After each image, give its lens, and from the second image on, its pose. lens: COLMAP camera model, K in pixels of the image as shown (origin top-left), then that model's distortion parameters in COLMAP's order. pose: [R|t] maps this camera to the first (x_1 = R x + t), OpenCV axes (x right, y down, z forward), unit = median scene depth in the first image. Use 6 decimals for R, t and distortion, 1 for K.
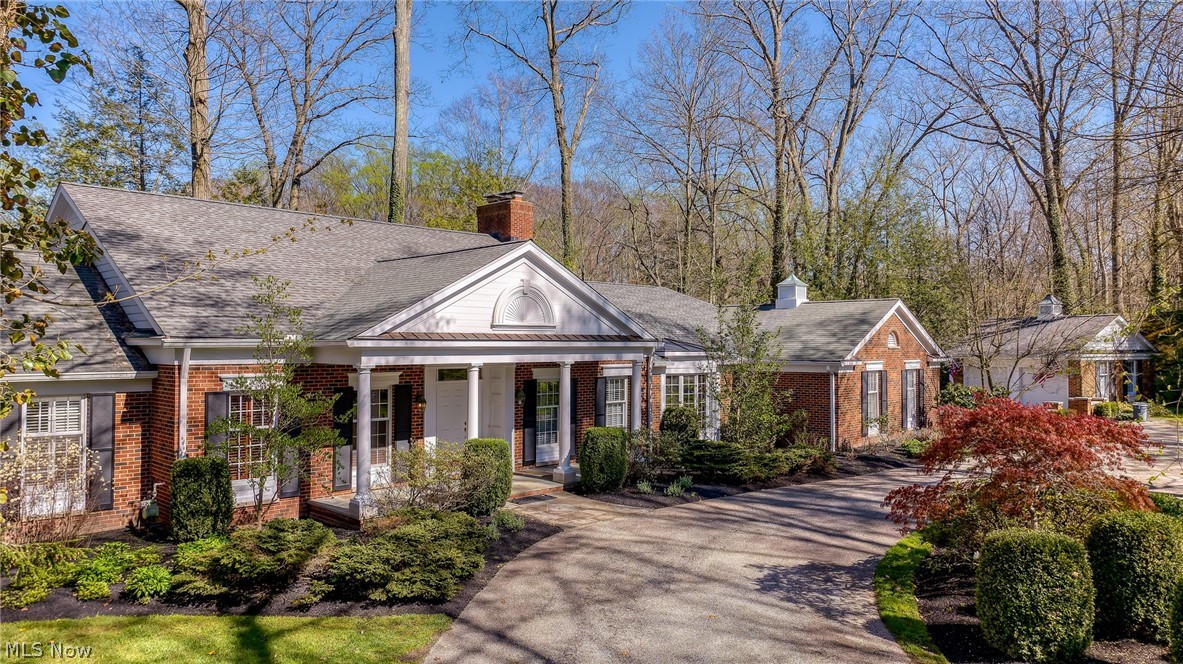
lens RADIAL K [[825.2, 0, 591.5], [0, 825.2, 332.0], [0, 0, 1]] dist [0.005048, -0.001971]
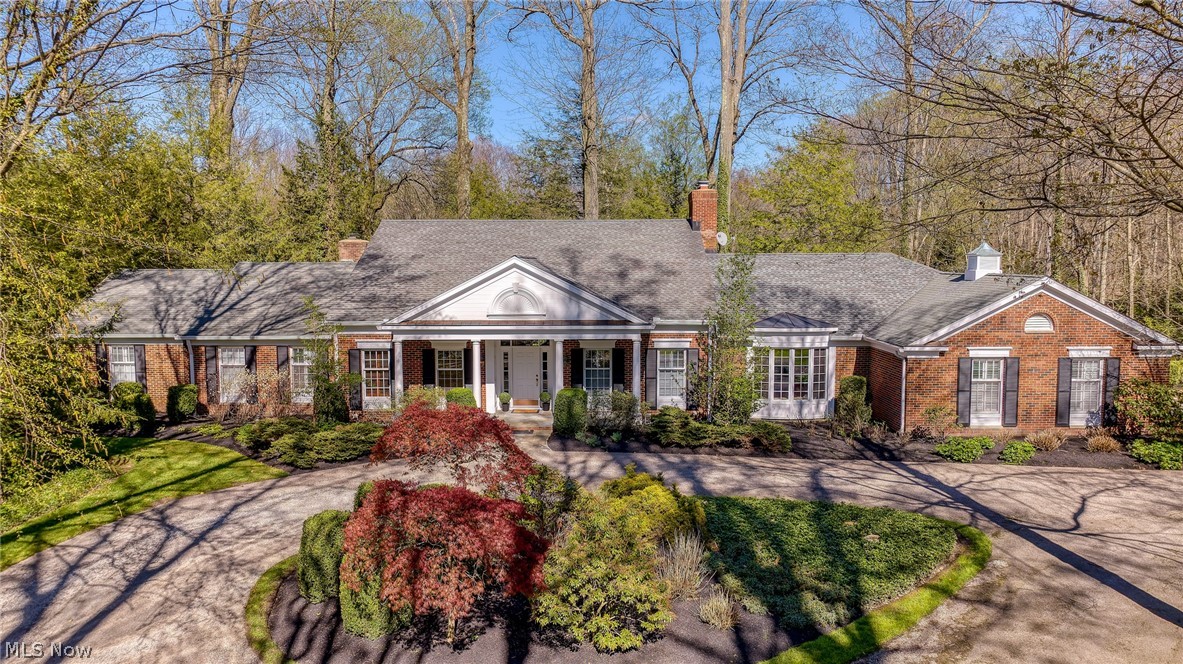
lens RADIAL K [[825.2, 0, 591.5], [0, 825.2, 332.0], [0, 0, 1]] dist [0.005048, -0.001971]
pose [[0.681140, 0.058372, -0.729822, 0.923617], [0.015558, 0.995438, 0.094136, -0.096261], [0.731988, -0.075474, 0.677125, 0.087443]]
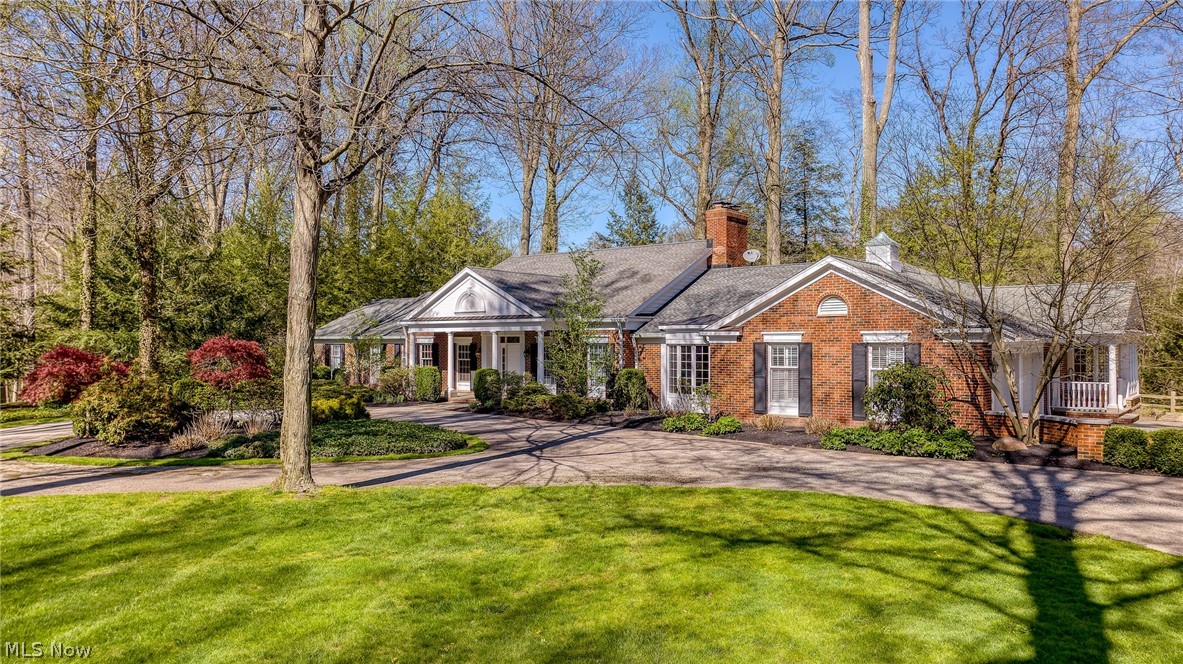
lens RADIAL K [[825.2, 0, 591.5], [0, 825.2, 332.0], [0, 0, 1]] dist [0.005048, -0.001971]
pose [[0.091100, -0.015198, -0.995726, 1.572850], [0.015542, 0.999783, -0.013838, 0.058503], [0.995720, -0.014215, 0.091316, 0.939614]]
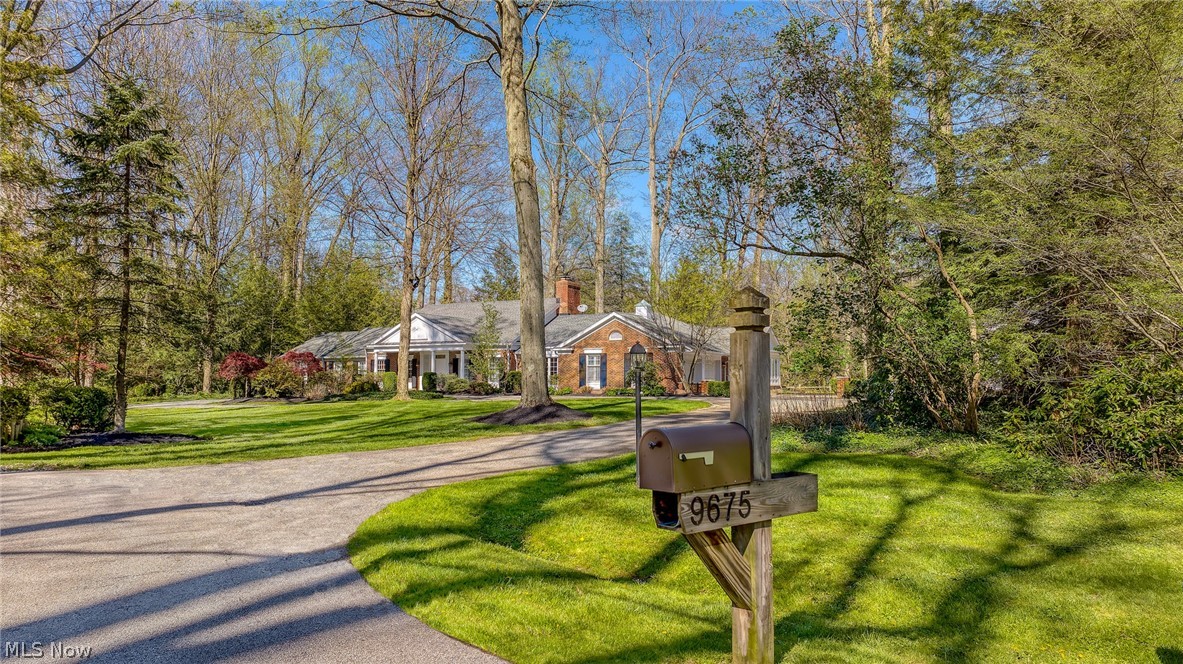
lens RADIAL K [[825.2, 0, 591.5], [0, 825.2, 332.0], [0, 0, 1]] dist [0.005048, -0.001971]
pose [[0.271781, -0.061509, -0.960391, 2.721217], [0.015850, 0.998106, -0.059439, 0.140269], [0.962228, 0.000932, 0.272242, 0.662599]]
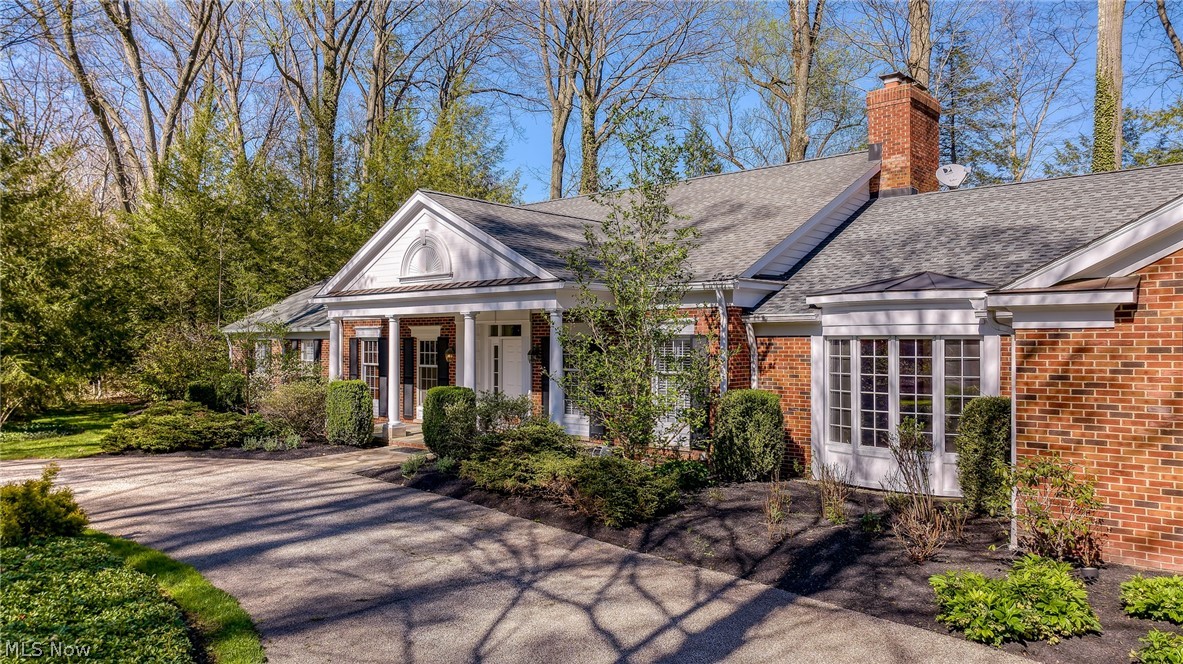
lens RADIAL K [[825.2, 0, 591.5], [0, 825.2, 332.0], [0, 0, 1]] dist [0.005048, -0.001971]
pose [[0.038055, -0.015533, -0.999155, 0.791174], [0.015041, 0.999775, -0.014969, 0.065610], [0.999162, -0.014459, 0.038280, 0.988056]]
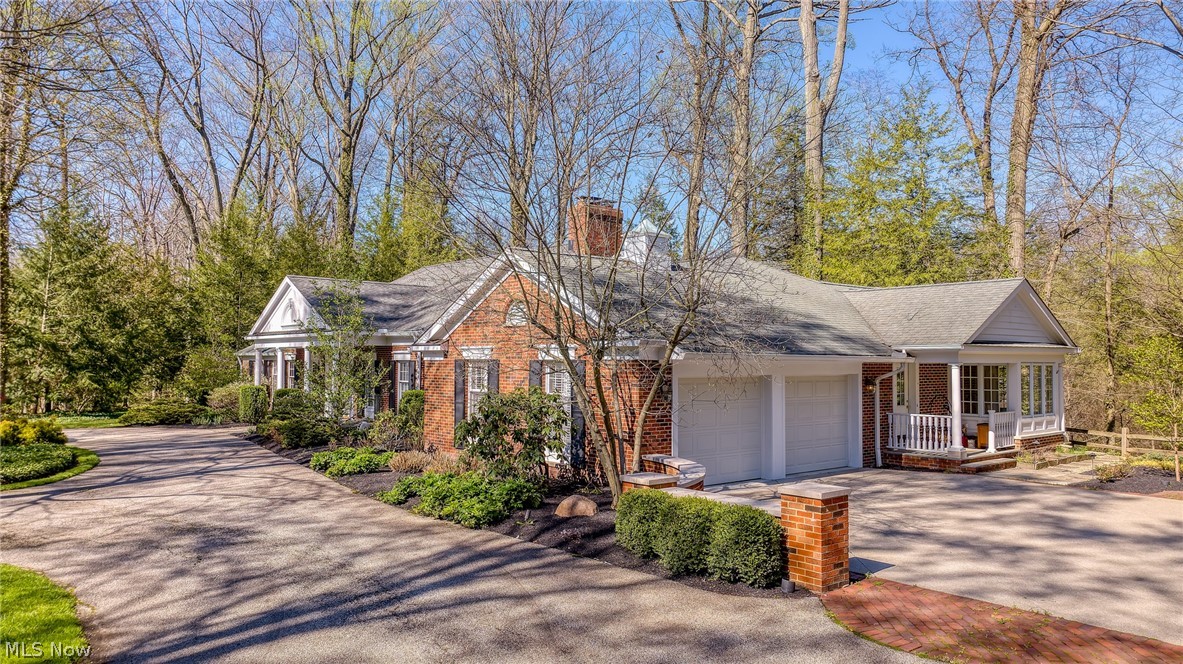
lens RADIAL K [[825.2, 0, 591.5], [0, 825.2, 332.0], [0, 0, 1]] dist [0.005048, -0.001971]
pose [[-0.096383, -0.036513, -0.994674, 1.349700], [0.012233, 0.999208, -0.037865, 0.066938], [0.995269, -0.015817, -0.095860, 1.526592]]
